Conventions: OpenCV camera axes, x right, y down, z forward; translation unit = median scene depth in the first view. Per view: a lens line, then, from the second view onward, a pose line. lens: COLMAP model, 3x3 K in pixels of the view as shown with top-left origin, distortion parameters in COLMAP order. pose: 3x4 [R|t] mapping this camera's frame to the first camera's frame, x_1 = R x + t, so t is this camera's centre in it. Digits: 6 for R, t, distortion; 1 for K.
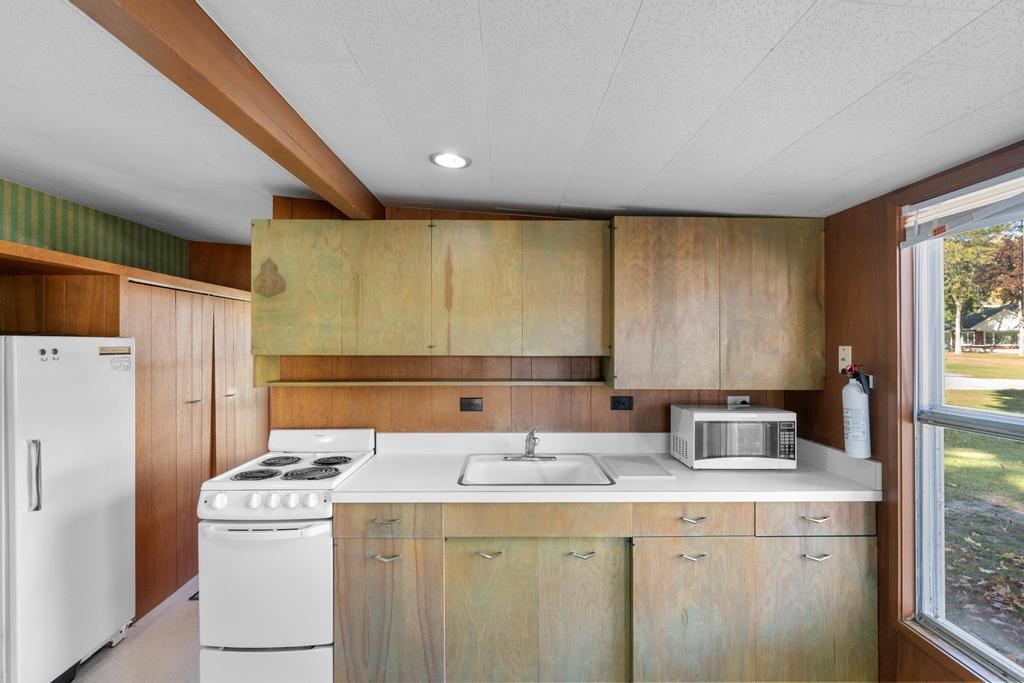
lens RADIAL K [[488.0, 0, 507.5], [0, 488.0, 338.5], [0, 0, 1]] dist [-0.005978, 0.000536]
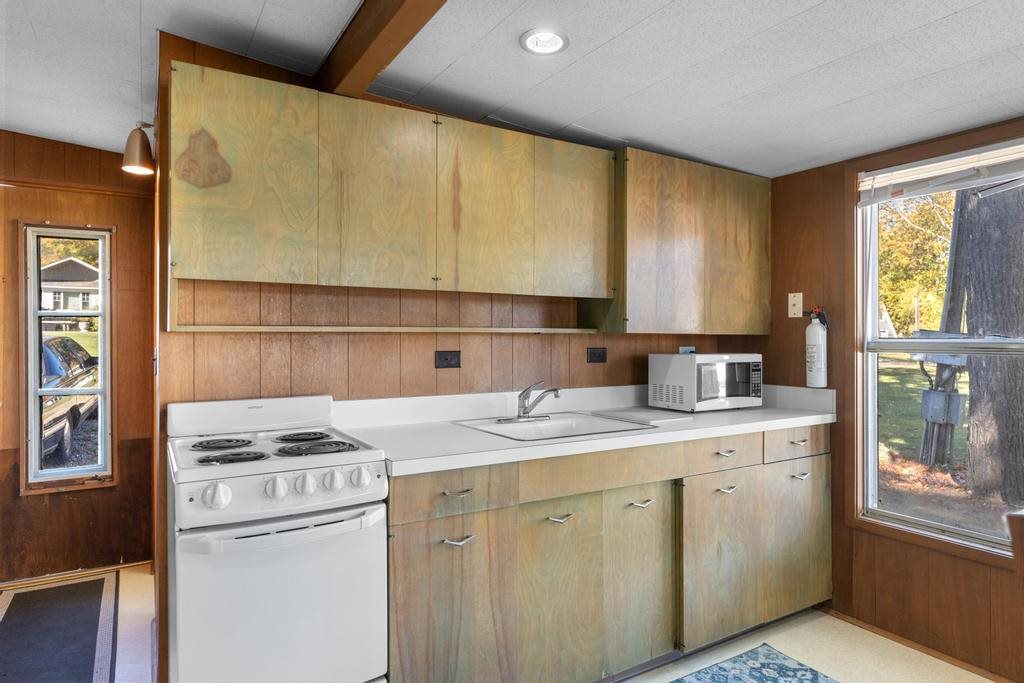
lens RADIAL K [[602.0, 0, 505.7], [0, 602.0, 331.7], [0, 0, 1]] dist [-0.005619, 0.000138]
pose [[0.864294, 0.004801, 0.502964, -0.572459], [-0.005600, 0.999984, 0.000076, 0.105493], [-0.502956, -0.002882, 0.864307, 0.127984]]
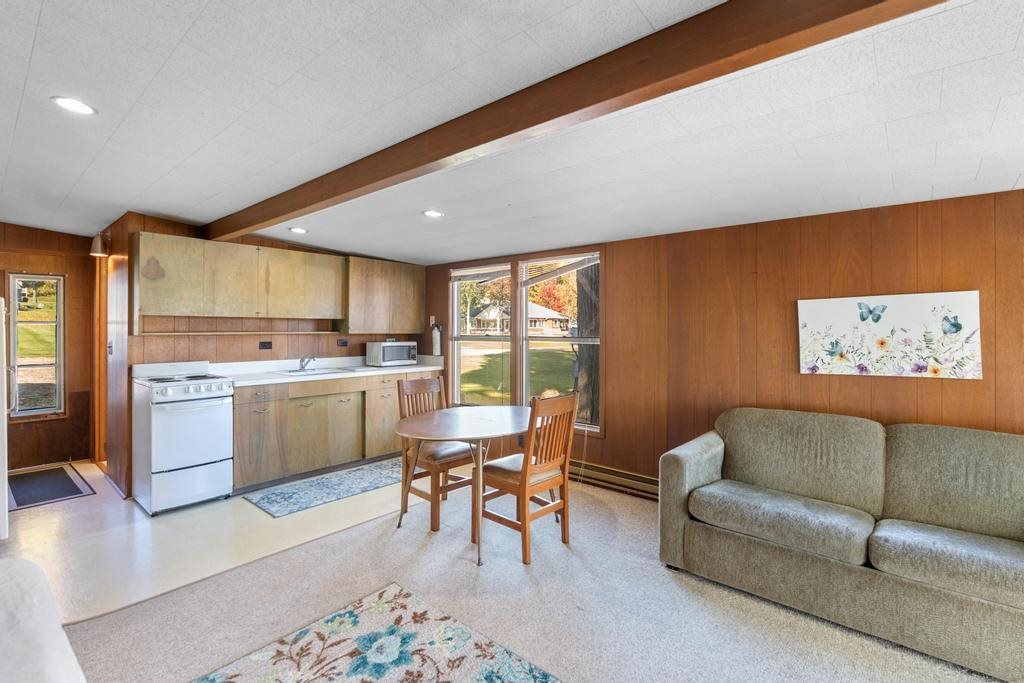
lens RADIAL K [[469.1, 0, 515.4], [0, 469.1, 324.2], [0, 0, 1]] dist [-0.005797, 0.000399]
pose [[0.661587, 0.007517, 0.749831, -0.912683], [-0.009273, 0.999955, -0.001842, 0.059162], [-0.749811, -0.005735, 0.661627, -1.020327]]
